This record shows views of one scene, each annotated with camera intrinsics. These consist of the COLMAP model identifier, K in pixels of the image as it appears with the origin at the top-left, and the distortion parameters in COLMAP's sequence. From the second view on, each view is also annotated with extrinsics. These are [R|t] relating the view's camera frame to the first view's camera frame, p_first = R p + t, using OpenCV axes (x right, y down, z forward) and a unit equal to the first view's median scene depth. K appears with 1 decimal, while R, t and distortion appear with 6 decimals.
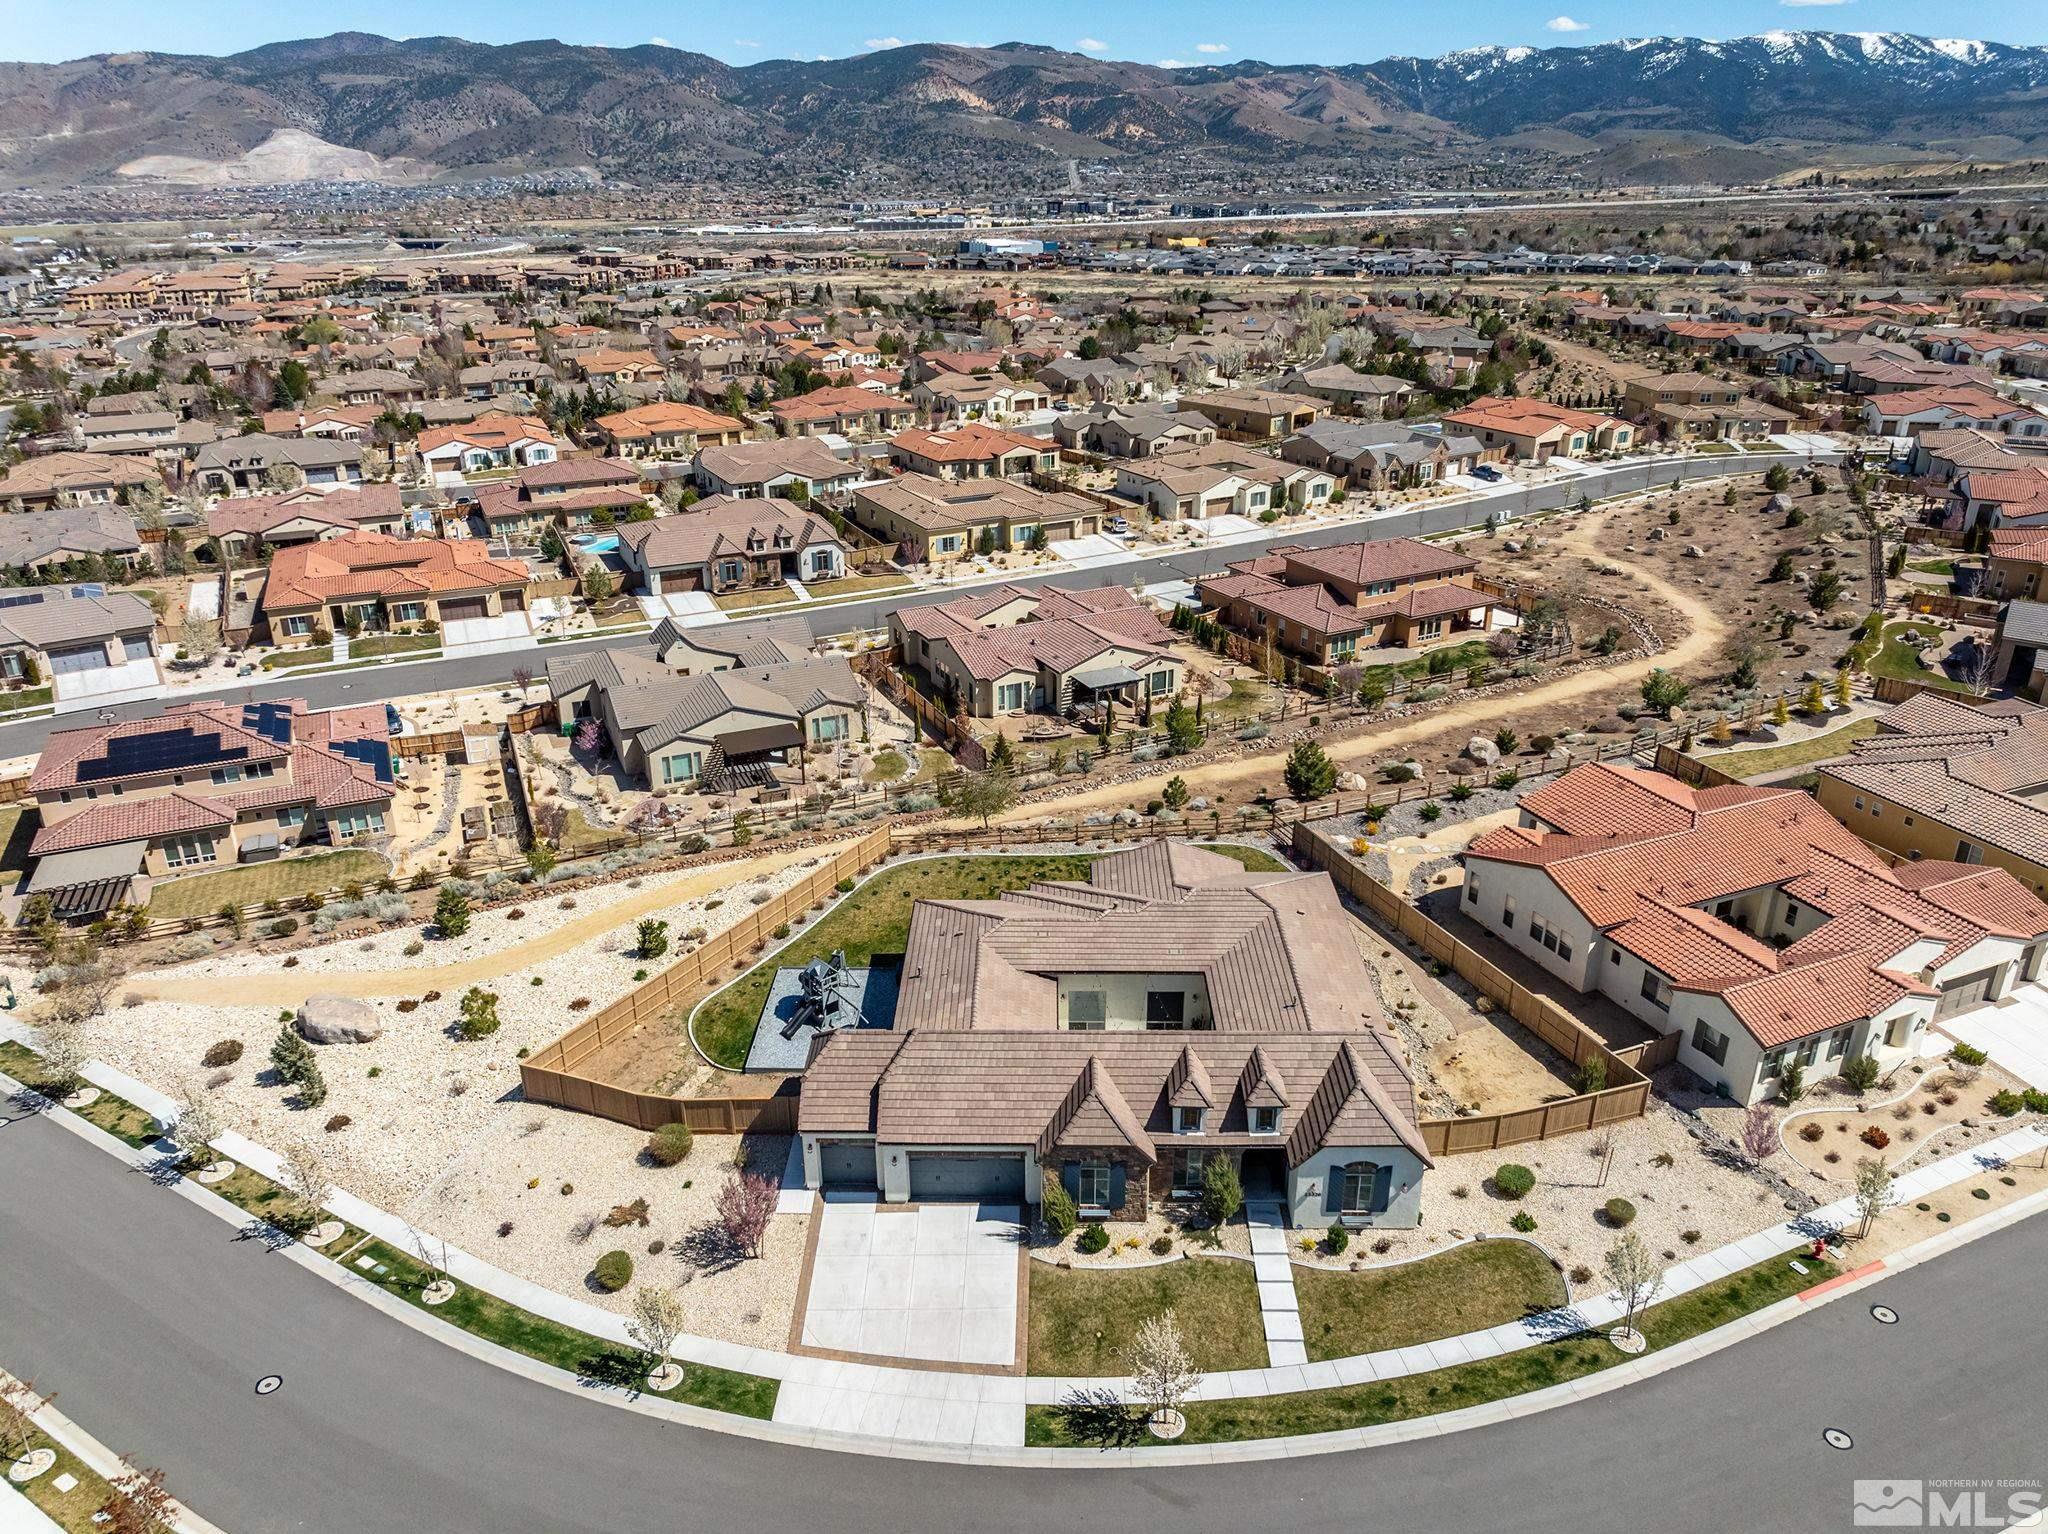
lens RADIAL K [[1441.8, 0, 1029.8], [0, 1441.8, 768.1], [0, 0, 1]] dist [-0.036074, 0.022003]
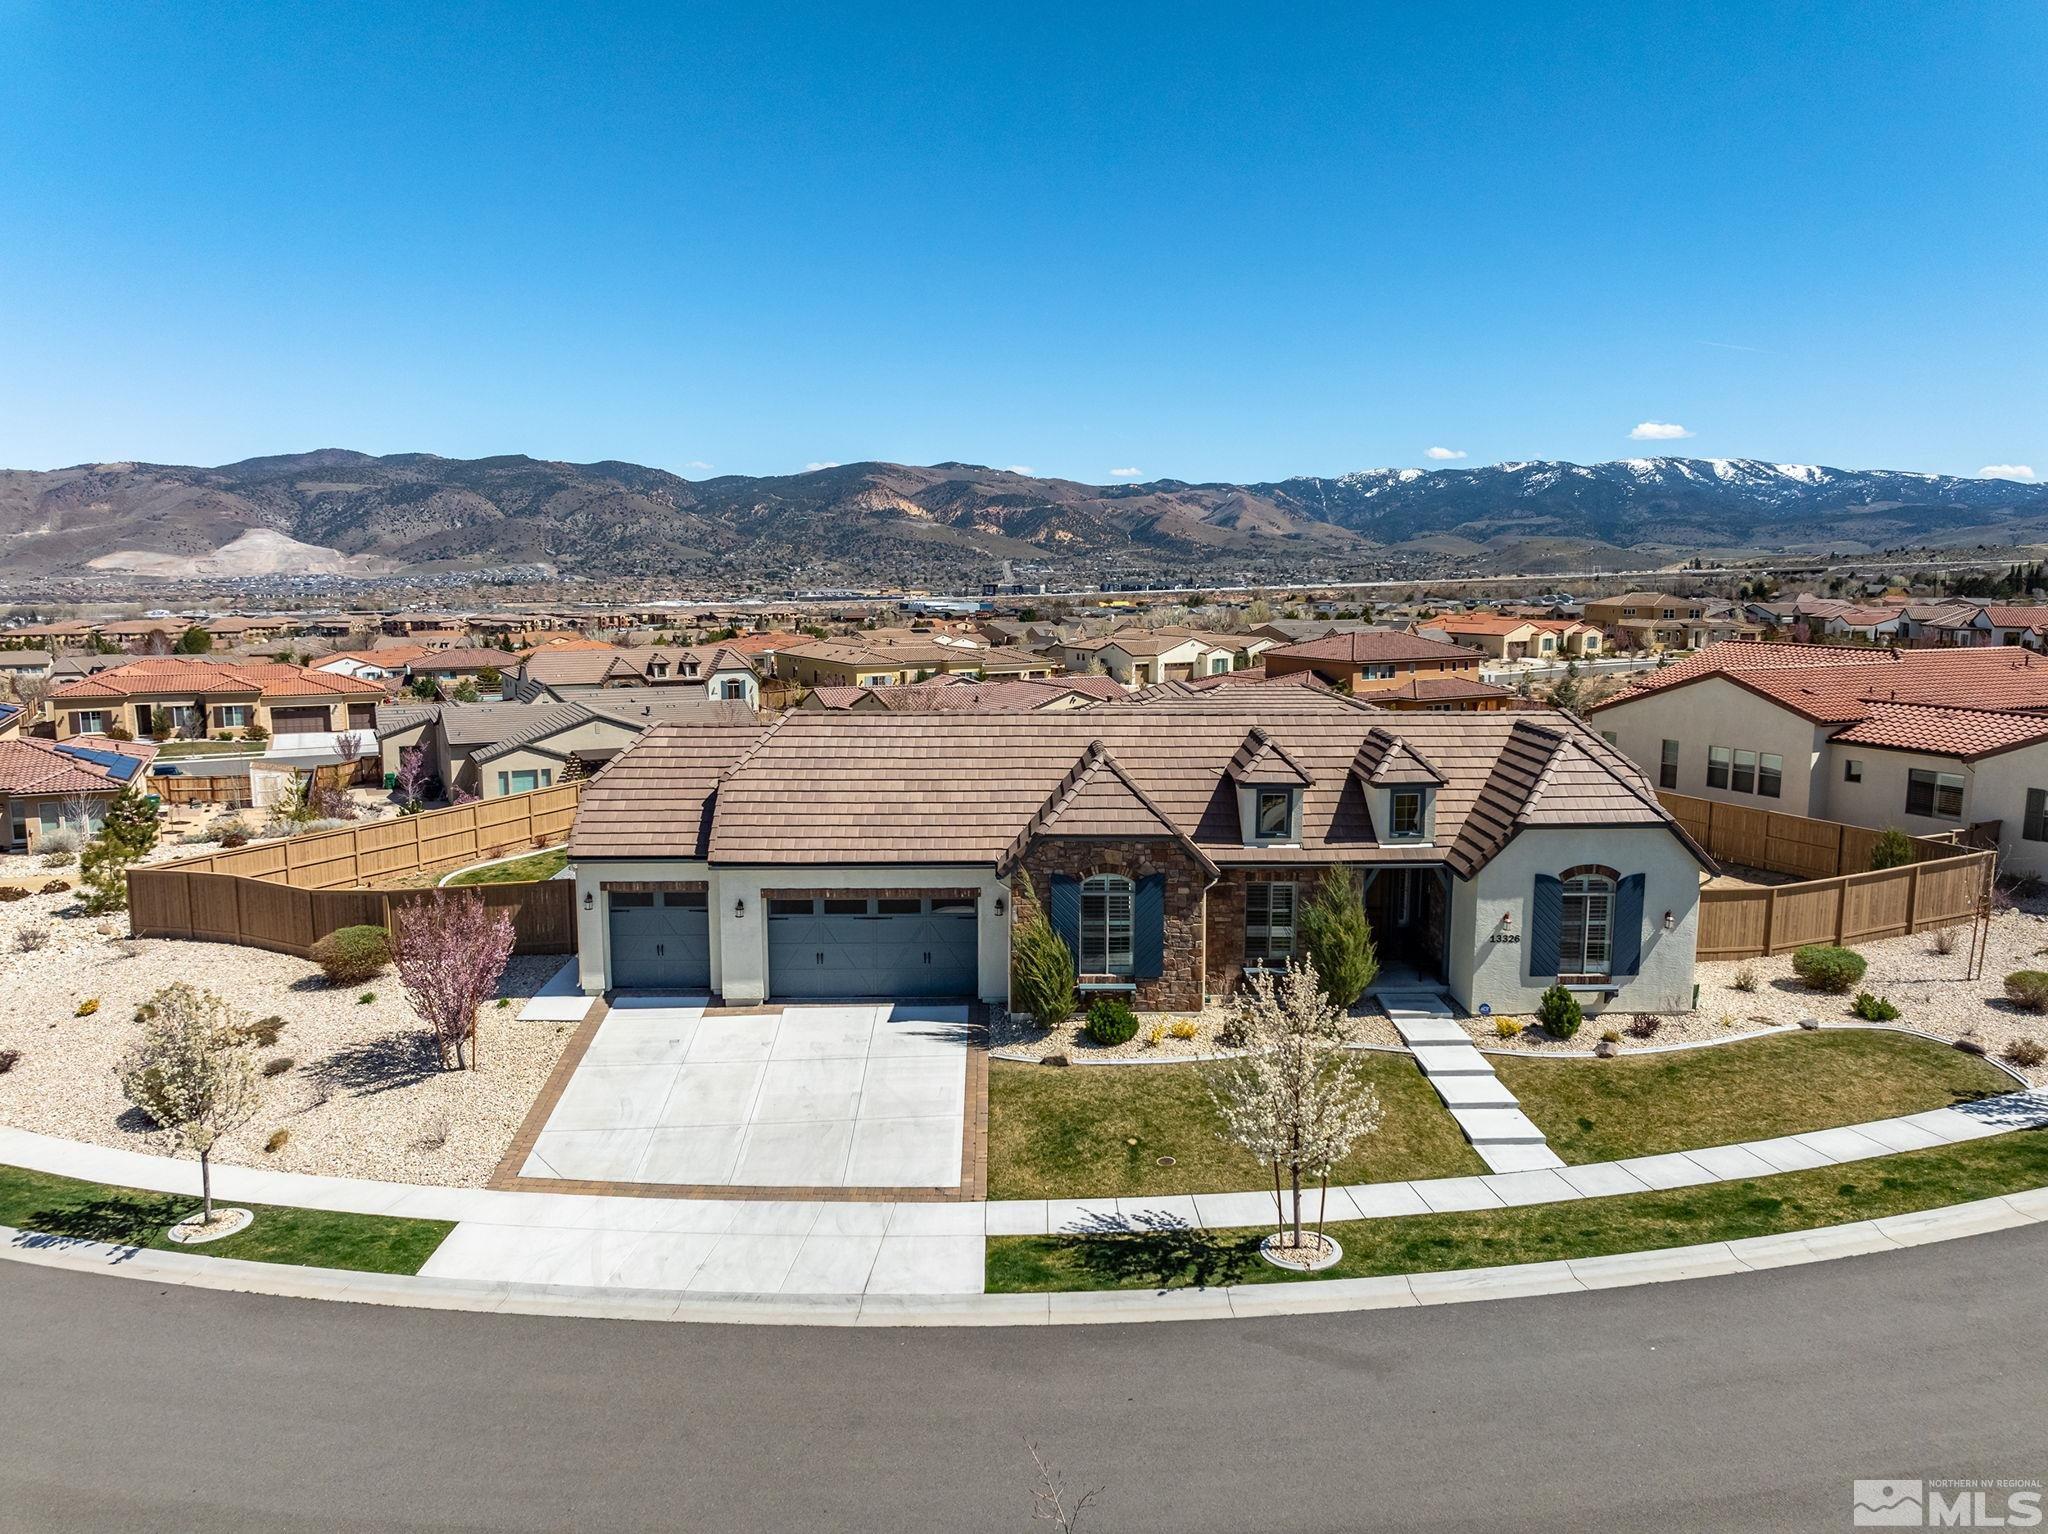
lens RADIAL K [[1441.8, 0, 1029.8], [0, 1441.8, 768.1], [0, 0, 1]] dist [-0.036074, 0.022003]
pose [[0.999040, -0.003724, 0.043657, -0.007493], [0.015032, 0.965040, -0.261671, 0.375386], [-0.041156, 0.262076, 0.964169, 0.463555]]
